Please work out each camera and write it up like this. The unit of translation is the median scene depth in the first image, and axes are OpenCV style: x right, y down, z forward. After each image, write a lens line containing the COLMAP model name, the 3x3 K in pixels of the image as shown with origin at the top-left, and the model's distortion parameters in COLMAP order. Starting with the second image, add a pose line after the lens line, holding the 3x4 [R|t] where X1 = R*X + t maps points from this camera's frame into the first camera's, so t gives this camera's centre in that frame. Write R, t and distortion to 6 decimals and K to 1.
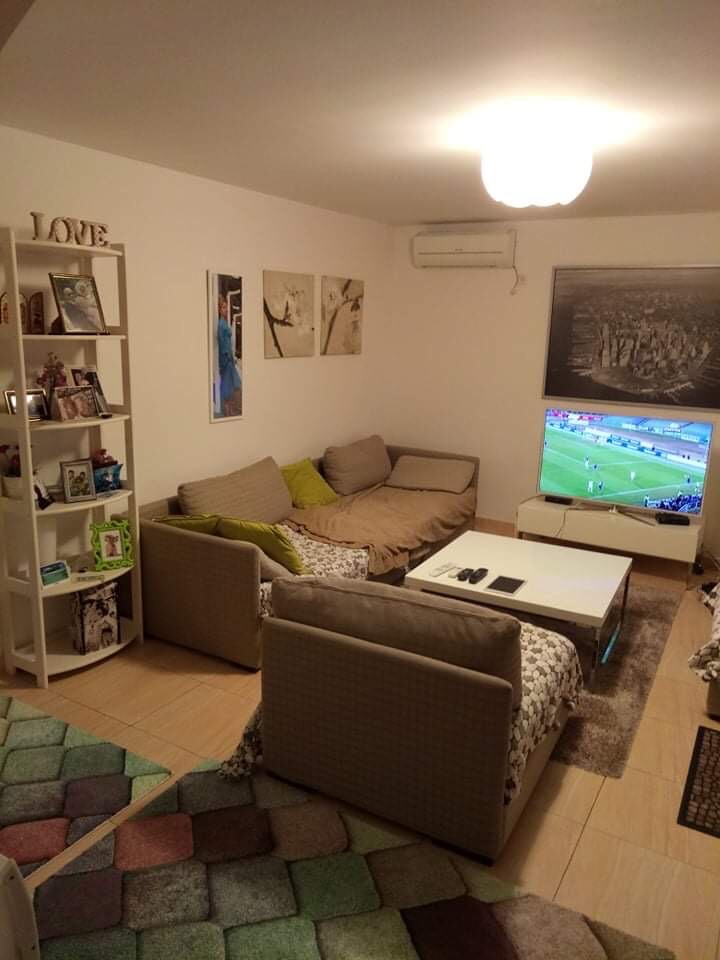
lens RADIAL K [[720.8, 0, 359.8], [0, 720.8, 484.7], [0, 0, 1]] dist [0.007881, 0.001226]
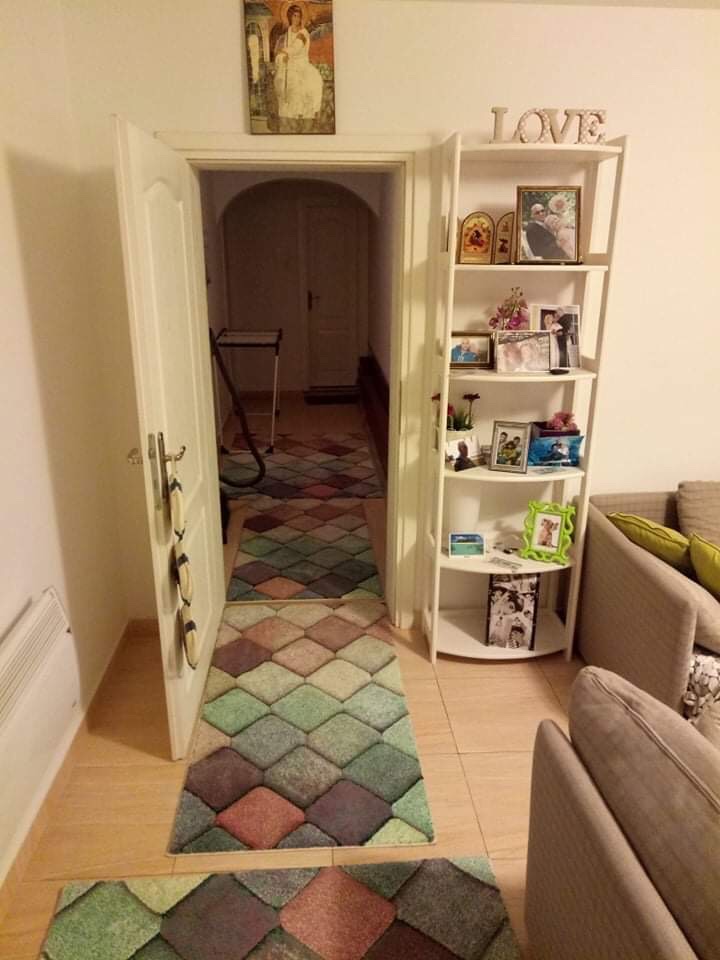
lens RADIAL K [[720.8, 0, 359.8], [0, 720.8, 484.7], [0, 0, 1]] dist [0.007881, 0.001226]
pose [[0.552250, 0.237582, -0.799109, 0.178599], [-0.172876, 0.970334, 0.169017, -0.070594], [0.815558, 0.044807, 0.576938, 0.376944]]
